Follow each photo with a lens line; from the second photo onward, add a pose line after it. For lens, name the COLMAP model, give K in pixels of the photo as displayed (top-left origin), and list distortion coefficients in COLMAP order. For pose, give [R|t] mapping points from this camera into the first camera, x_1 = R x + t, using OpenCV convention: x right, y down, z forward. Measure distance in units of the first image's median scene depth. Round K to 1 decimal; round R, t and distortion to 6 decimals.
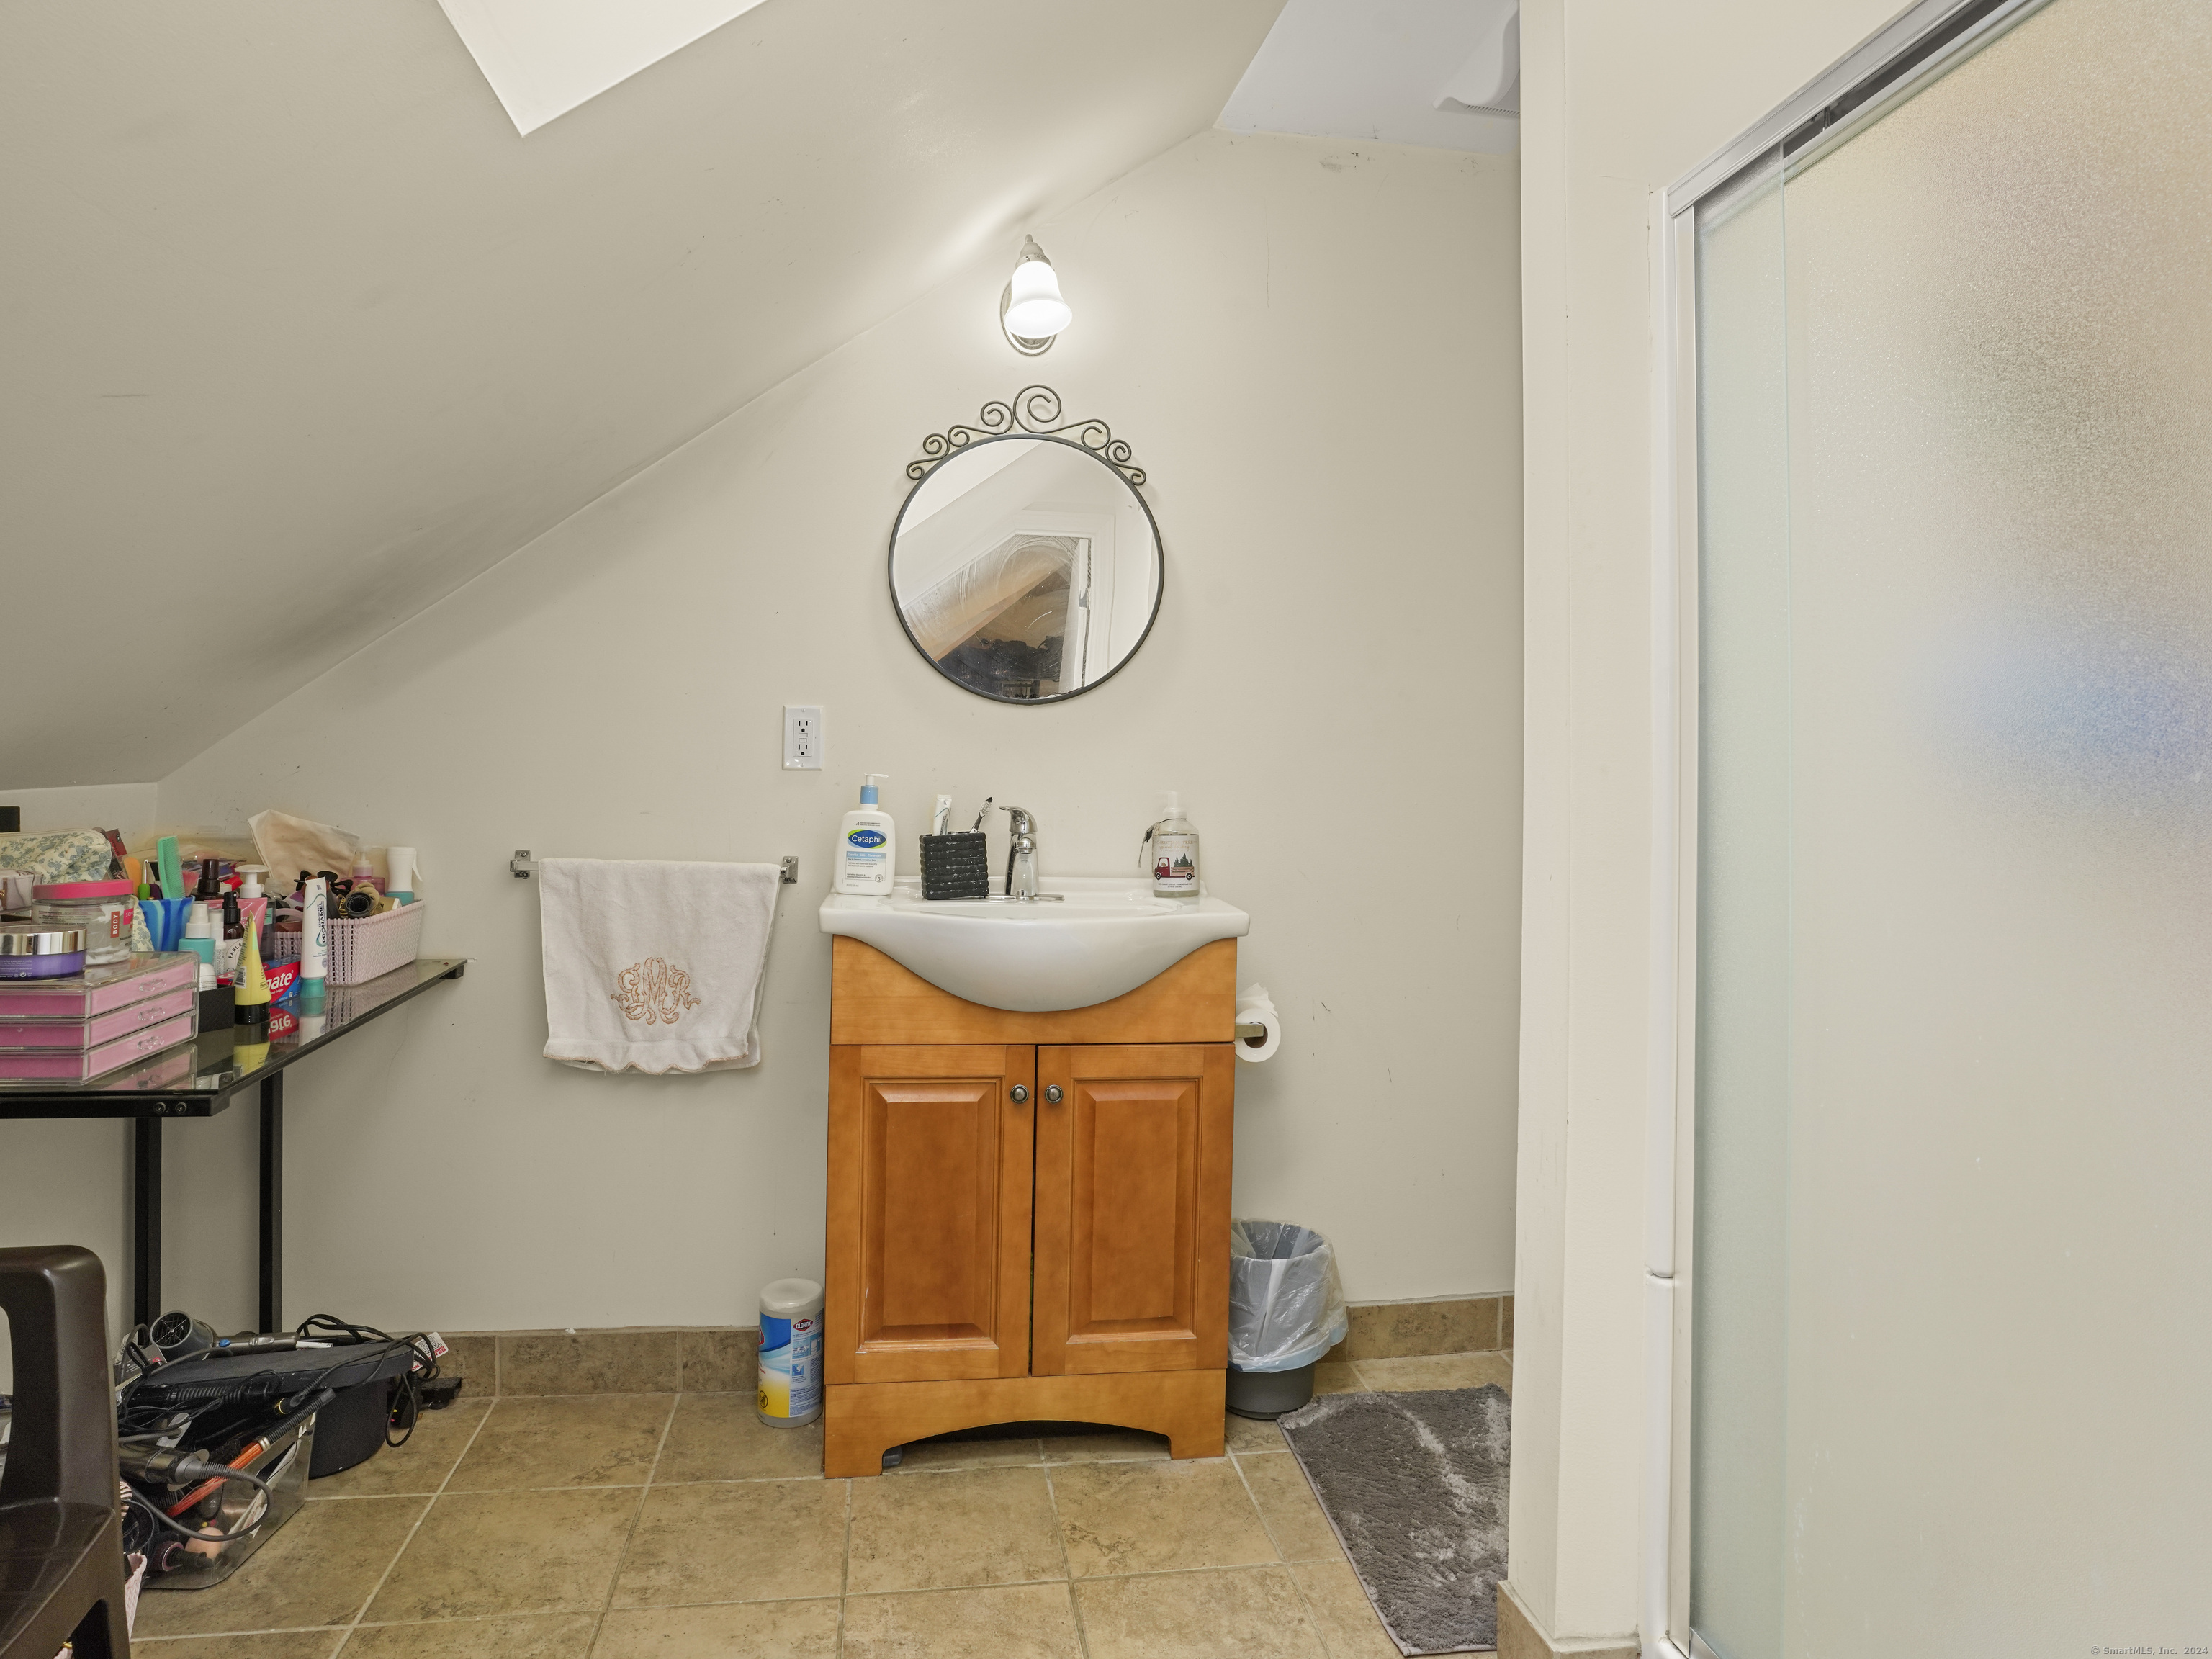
lens RADIAL K [[1272.3, 0, 1111.1], [0, 1272.3, 759.1], [0, 0, 1]] dist [-0.028358, 0.016995]
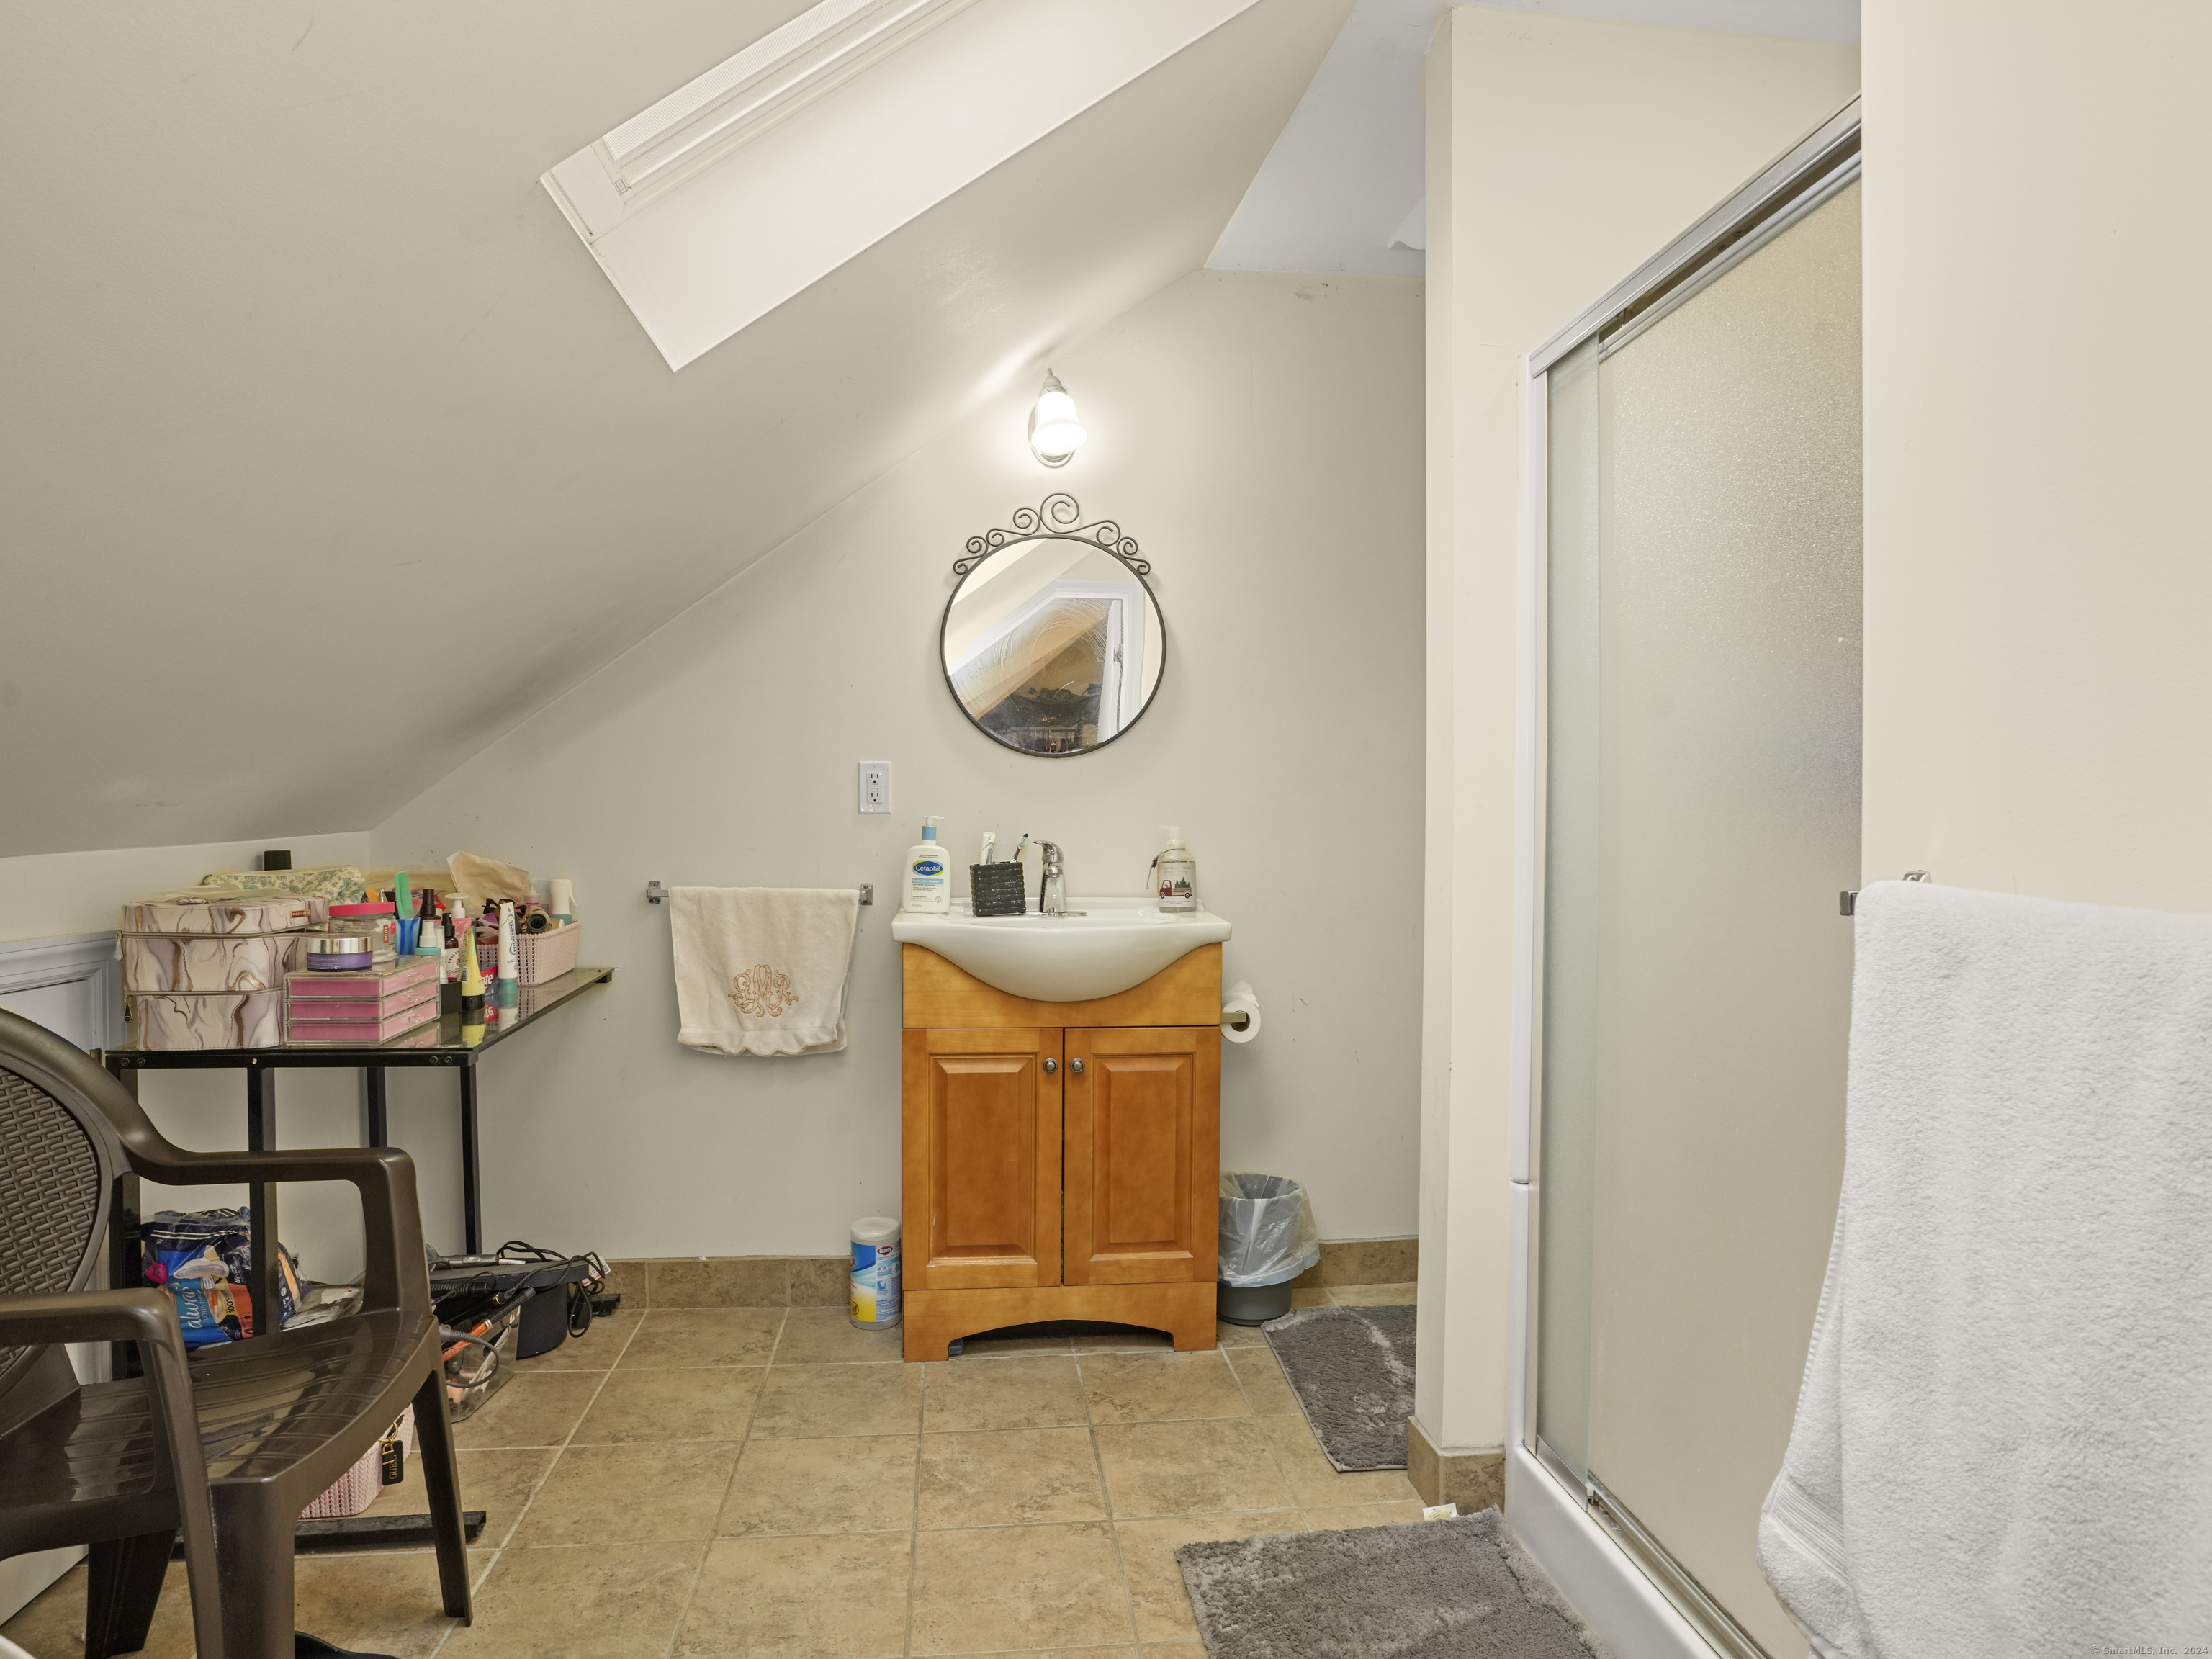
lens RADIAL K [[1267.3, 0, 1115.4], [0, 1267.3, 850.2], [0, 0, 1]] dist [-0.004423, -0.000383]
pose [[0.998943, -0.013264, -0.044016, 0.051076], [0.015112, 0.999007, 0.041918, -0.004638], [0.043416, -0.042539, 0.998151, -0.253356]]
